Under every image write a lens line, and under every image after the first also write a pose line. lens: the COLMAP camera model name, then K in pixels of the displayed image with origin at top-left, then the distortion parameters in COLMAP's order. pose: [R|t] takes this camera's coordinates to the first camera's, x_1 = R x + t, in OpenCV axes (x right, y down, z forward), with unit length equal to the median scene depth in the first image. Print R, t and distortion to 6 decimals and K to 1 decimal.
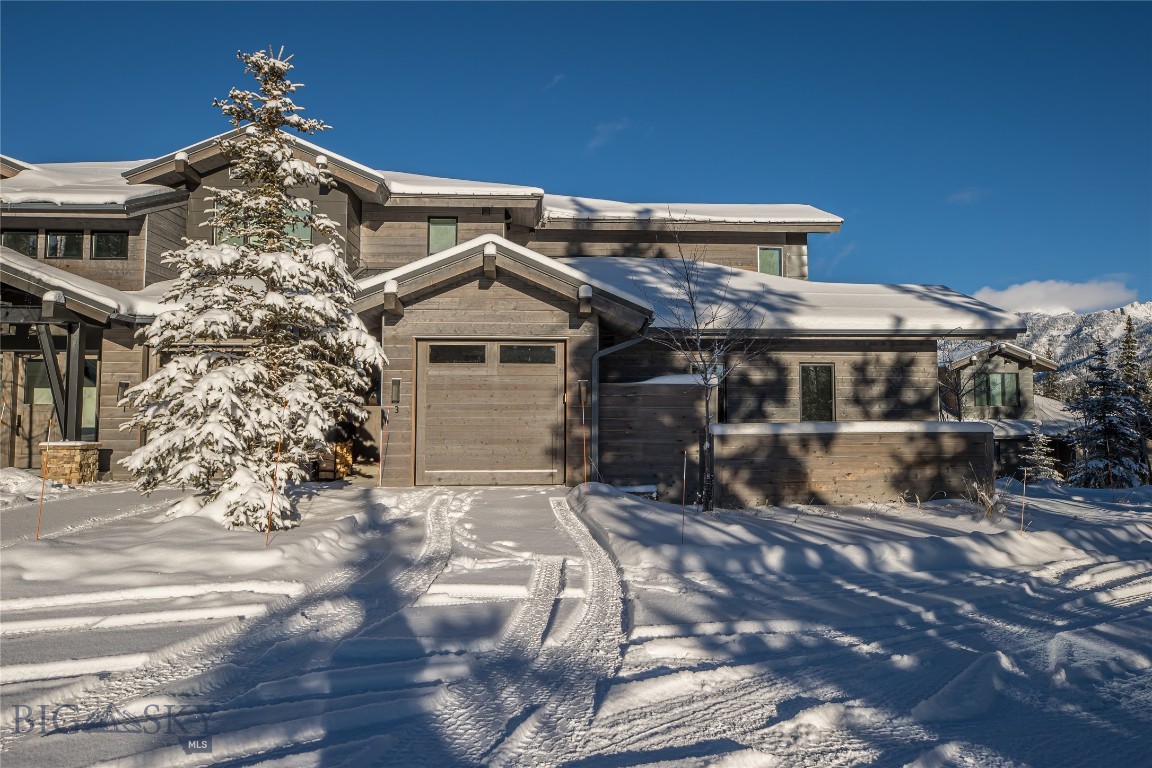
lens RADIAL K [[729.5, 0, 576.0], [0, 729.5, 384.0], [0, 0, 1]] dist [-0.055004, 0.047494]
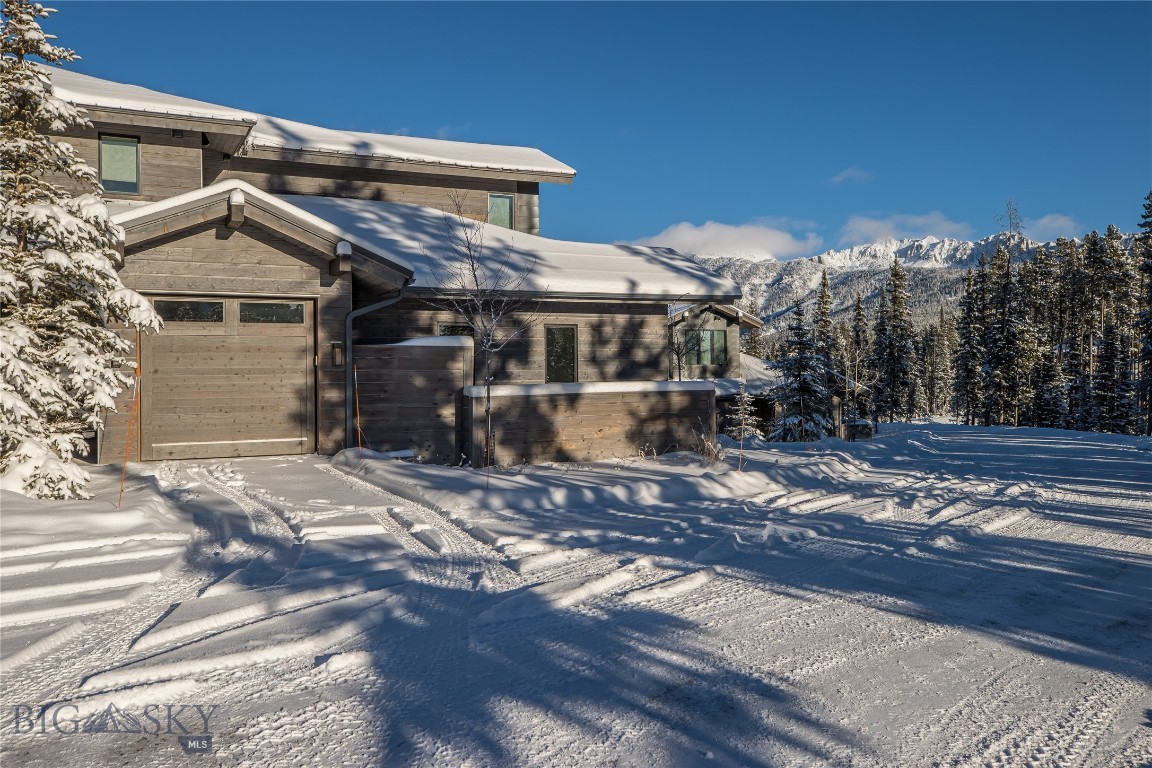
lens RADIAL K [[969.9, 0, 576.0], [0, 969.9, 420.5], [0, 0, 1]] dist [-0.005166, -0.008205]
pose [[0.918579, -0.030305, 0.394074, -0.191636], [-0.003773, 0.996338, 0.085415, -0.011136], [-0.395219, -0.079948, 0.915101, -0.266234]]
